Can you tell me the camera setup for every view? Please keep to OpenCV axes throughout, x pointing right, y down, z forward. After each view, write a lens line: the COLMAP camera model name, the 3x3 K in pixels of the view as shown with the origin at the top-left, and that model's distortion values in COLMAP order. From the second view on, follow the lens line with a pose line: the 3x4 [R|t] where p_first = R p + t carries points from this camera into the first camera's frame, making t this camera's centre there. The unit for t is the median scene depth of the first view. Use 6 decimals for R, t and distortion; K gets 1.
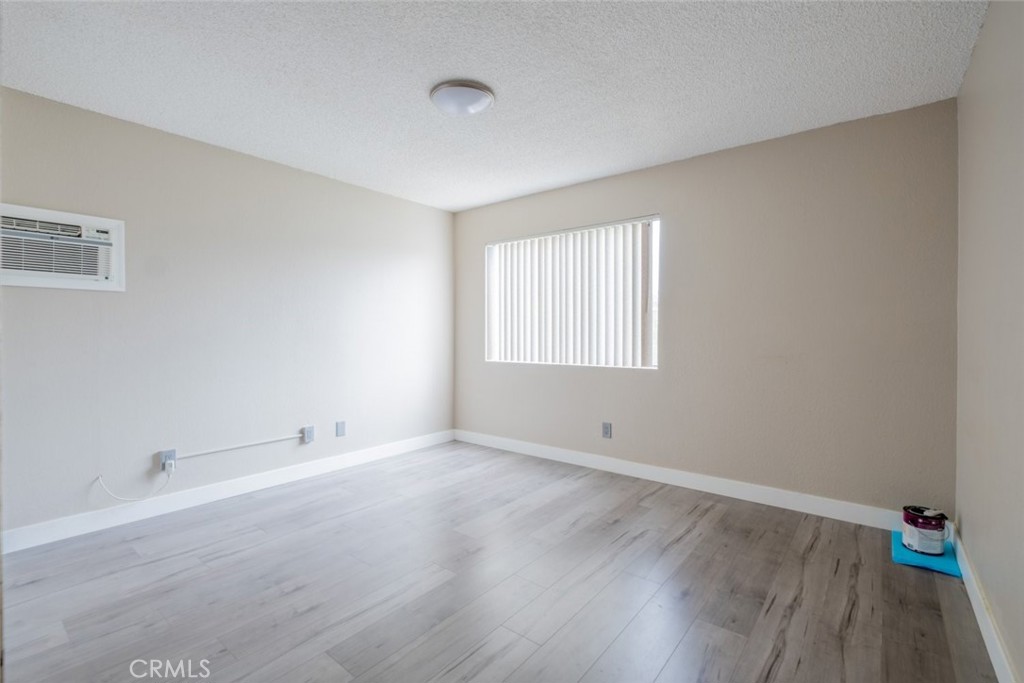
lens RADIAL K [[449.9, 0, 507.4], [0, 449.9, 340.1], [0, 0, 1]] dist [0.004294, -0.001408]
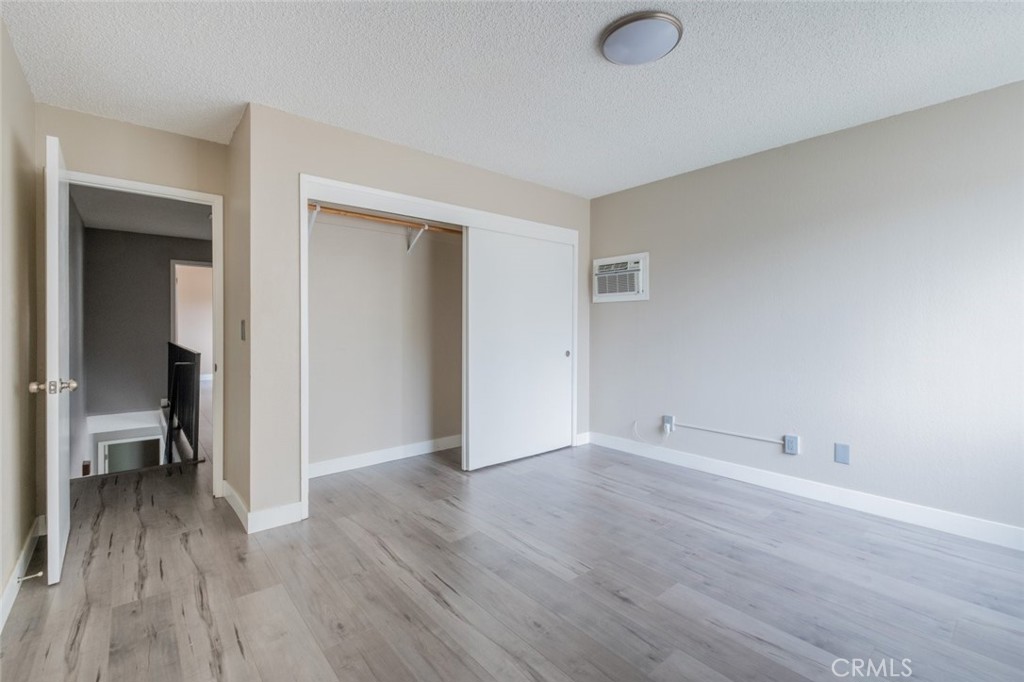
lens RADIAL K [[449.9, 0, 520.3], [0, 449.9, 324.1], [0, 0, 1]] dist [0.004294, -0.001408]
pose [[-0.155342, -0.004324, -0.987851, 0.646504], [-0.015067, 0.999884, -0.002007, -0.018218], [0.987746, 0.014572, -0.155389, 0.787262]]
